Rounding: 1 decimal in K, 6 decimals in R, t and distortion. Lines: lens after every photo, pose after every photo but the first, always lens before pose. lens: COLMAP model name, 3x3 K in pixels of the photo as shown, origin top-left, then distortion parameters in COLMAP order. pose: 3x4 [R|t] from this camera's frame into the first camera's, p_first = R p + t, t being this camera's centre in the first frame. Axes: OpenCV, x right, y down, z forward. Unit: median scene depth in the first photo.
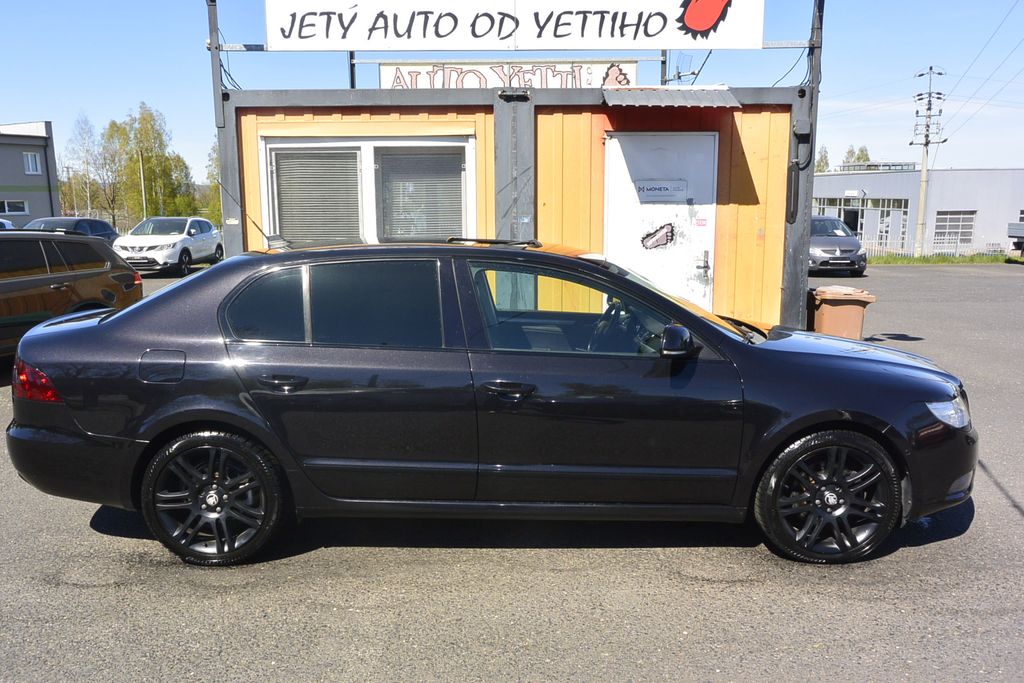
lens RADIAL K [[779.9, 0, 508.1], [0, 779.9, 345.3], [0, 0, 1]] dist [-0.001901, 0.010228]
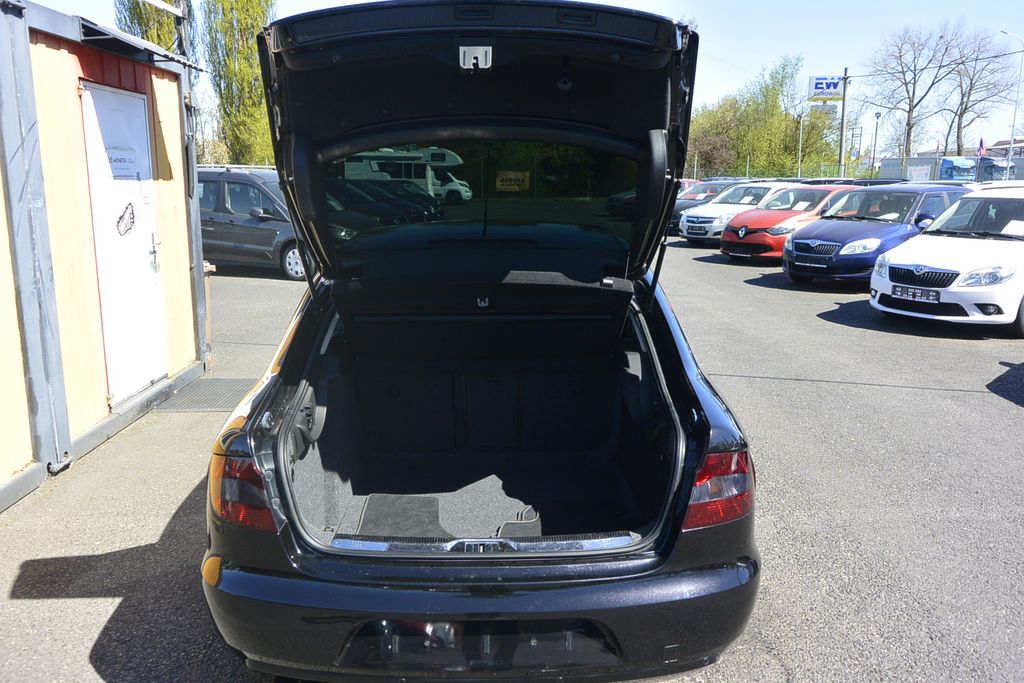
lens RADIAL K [[811.3, 0, 507.6], [0, 811.3, 339.2], [0, 0, 1]] dist [-0.023086, 0.024253]
pose [[-0.007698, -0.194034, 0.980965, -0.656034], [0.166102, 0.967117, 0.192598, -0.116200], [-0.986079, 0.164422, 0.024784, 0.616467]]
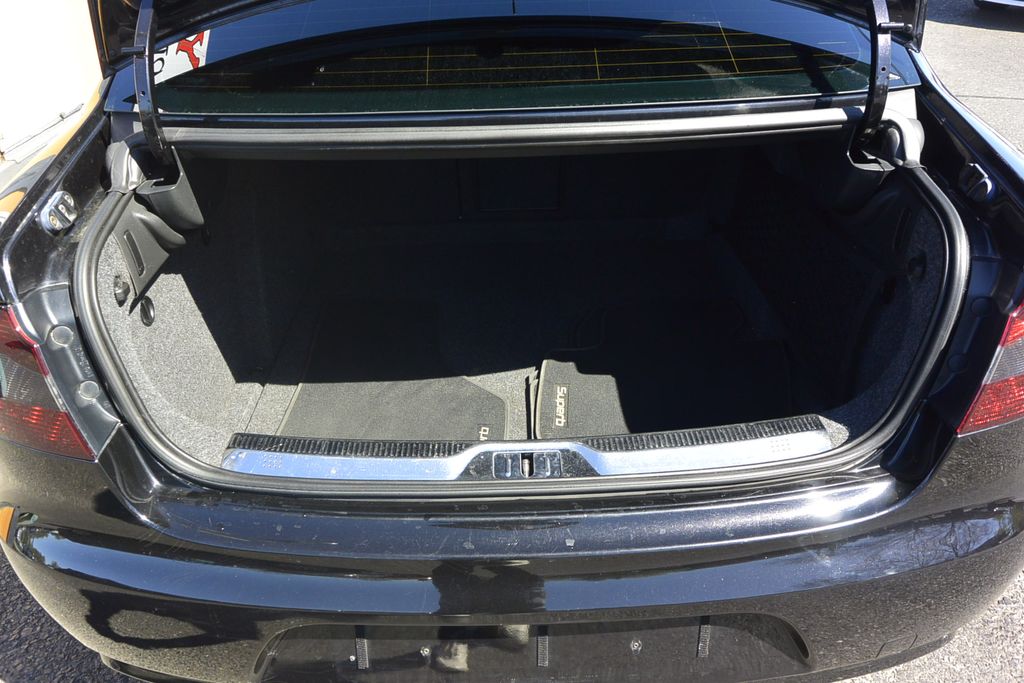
lens RADIAL K [[811.3, 0, 508.0], [0, 811.3, 336.5], [0, 0, 1]] dist [-0.023086, 0.024253]
pose [[-0.013479, -0.505578, 0.862676, -0.476381], [0.187994, 0.846087, 0.498793, -0.075504], [-0.982078, 0.168901, 0.083641, 0.634776]]
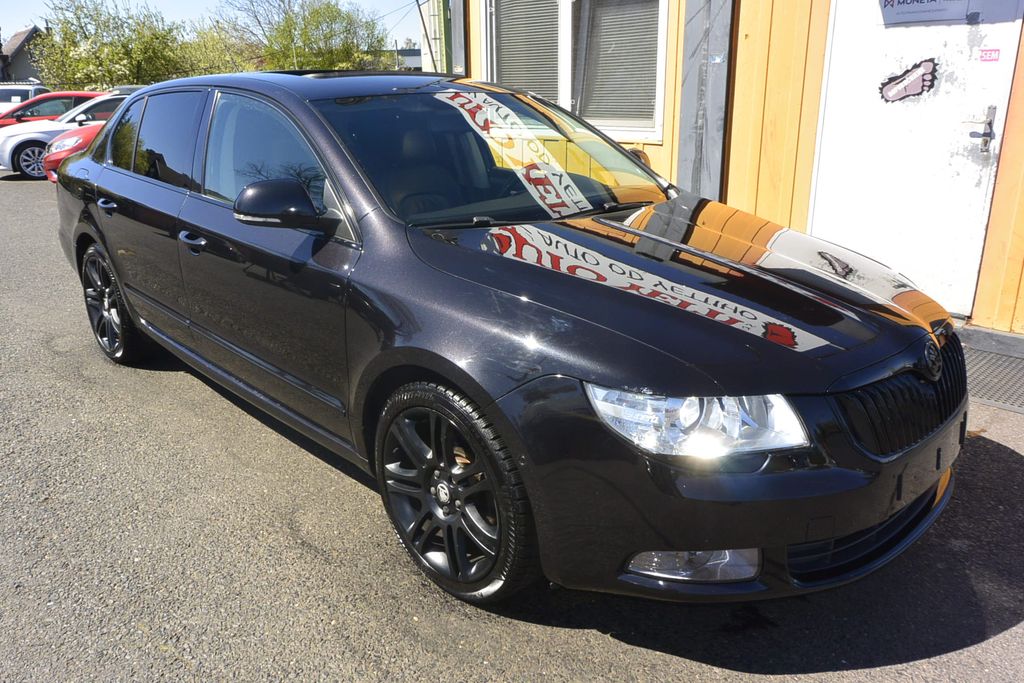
lens RADIAL K [[779.9, 0, 509.2], [0, 779.9, 338.7], [0, 0, 1]] dist [-0.001901, 0.010228]
pose [[0.683638, 0.221583, -0.695371, 0.456851], [-0.113594, 0.973490, 0.198530, -0.027208], [0.720927, -0.056732, 0.690685, 0.330834]]
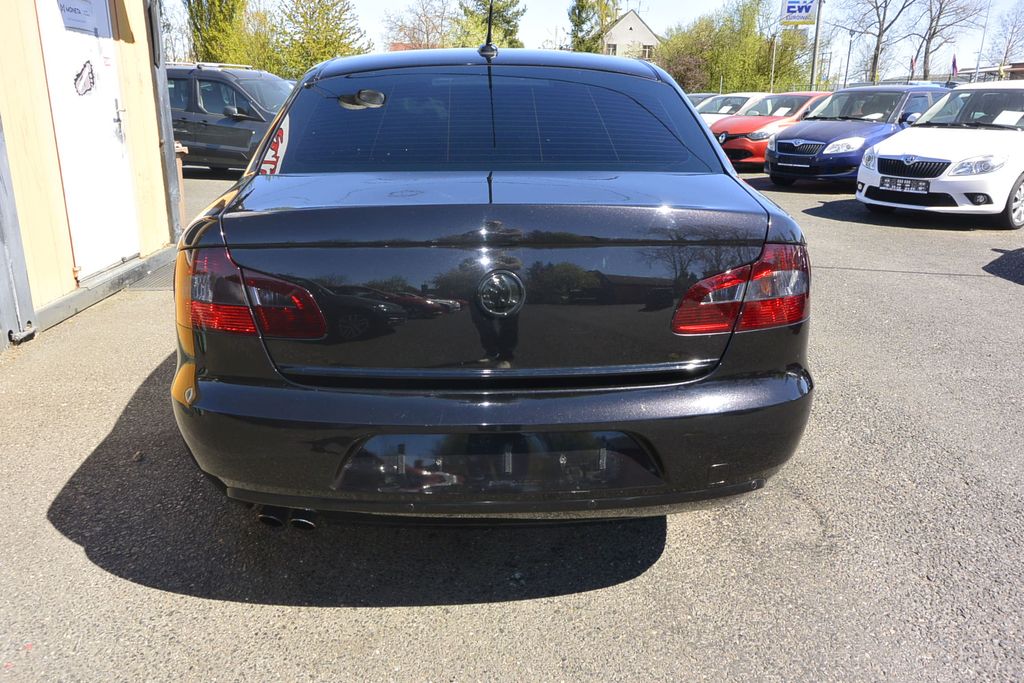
lens RADIAL K [[779.9, 0, 508.3], [0, 779.9, 341.0], [0, 0, 1]] dist [-0.001901, 0.010228]
pose [[-0.040044, -0.289297, 0.956401, -0.608335], [0.160073, 0.942949, 0.291930, -0.056888], [-0.986293, 0.164784, 0.008549, 0.642881]]
